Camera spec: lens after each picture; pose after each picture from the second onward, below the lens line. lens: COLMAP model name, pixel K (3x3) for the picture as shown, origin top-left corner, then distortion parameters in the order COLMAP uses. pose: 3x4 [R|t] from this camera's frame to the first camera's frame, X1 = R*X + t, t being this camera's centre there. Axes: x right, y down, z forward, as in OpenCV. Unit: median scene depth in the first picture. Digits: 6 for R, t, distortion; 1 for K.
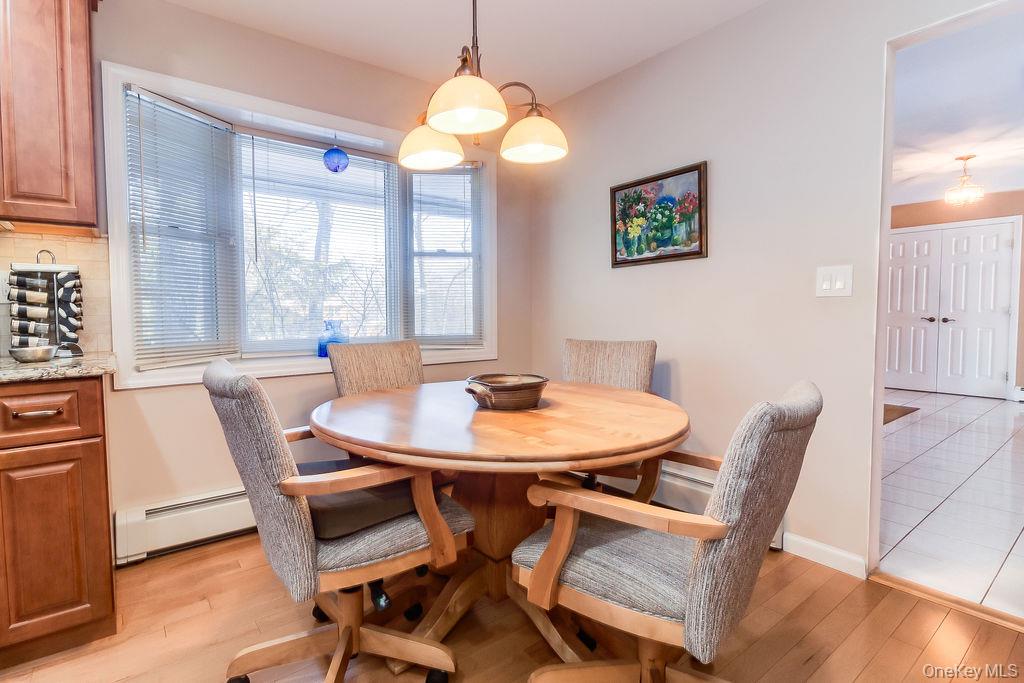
lens RADIAL K [[498.5, 0, 510.4], [0, 498.5, 335.7], [0, 0, 1]] dist [0.001465, -0.000230]
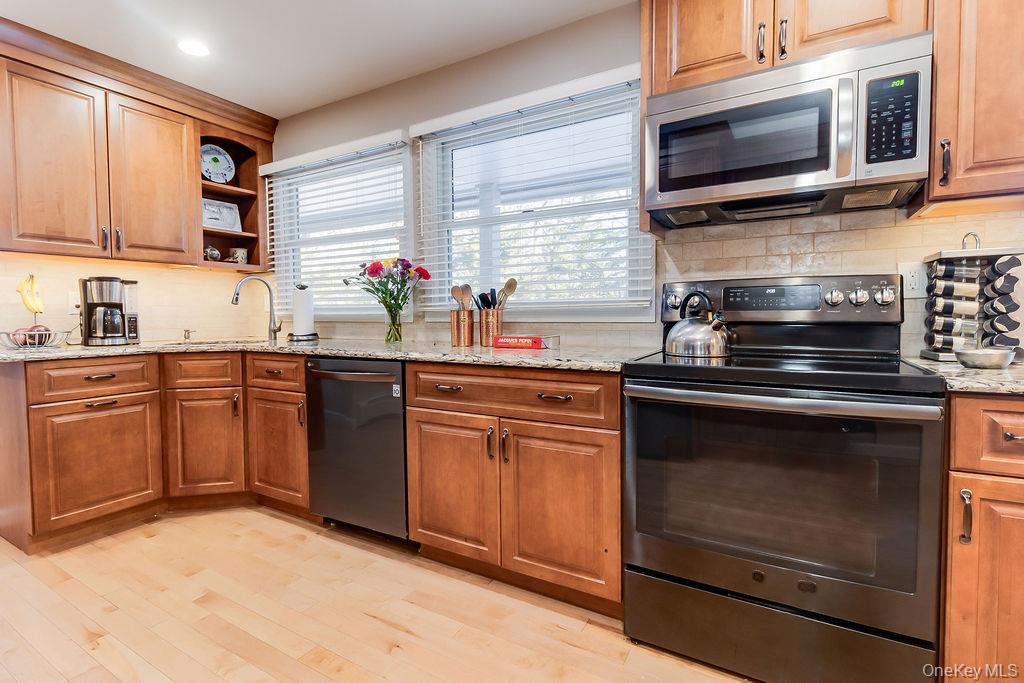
lens RADIAL K [[498.5, 0, 483.9], [0, 498.5, 340.8], [0, 0, 1]] dist [0.001465, -0.000230]
pose [[0.344127, 0.046086, -0.937791, -0.431966], [-0.036435, 0.998698, 0.035710, 0.008605], [0.938216, 0.021879, 0.345358, -0.043182]]
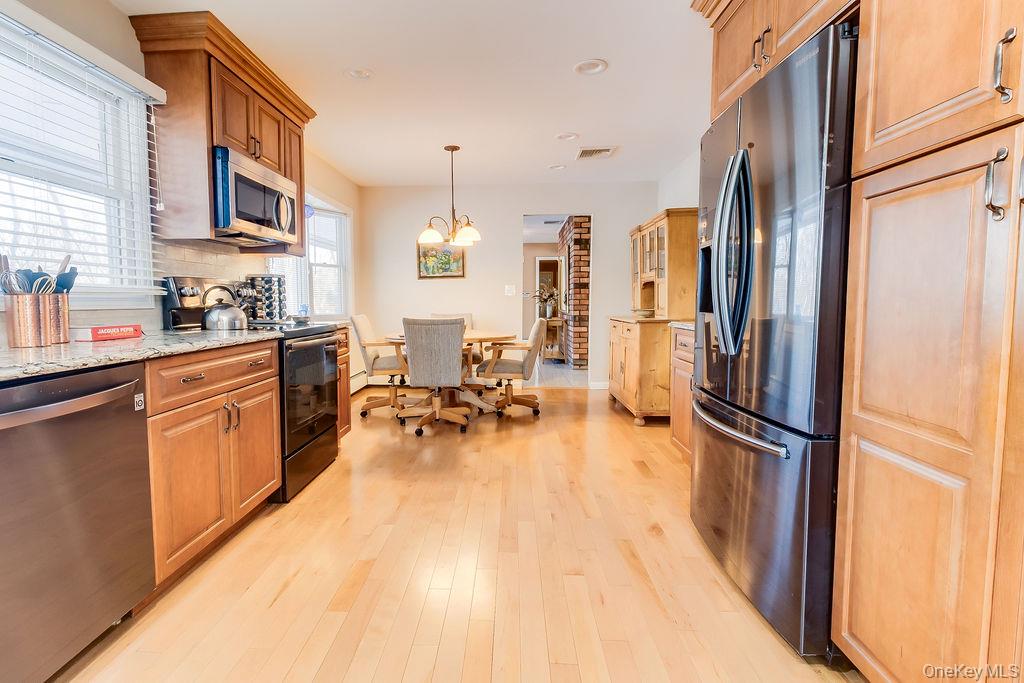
lens RADIAL K [[498.5, 0, 510.8], [0, 498.5, 336.7], [0, 0, 1]] dist [0.001465, -0.000230]
pose [[0.610745, -0.055829, 0.789857, -2.009702], [0.038037, 0.998428, 0.041160, 0.053834], [-0.790914, 0.004906, 0.611908, -0.954772]]
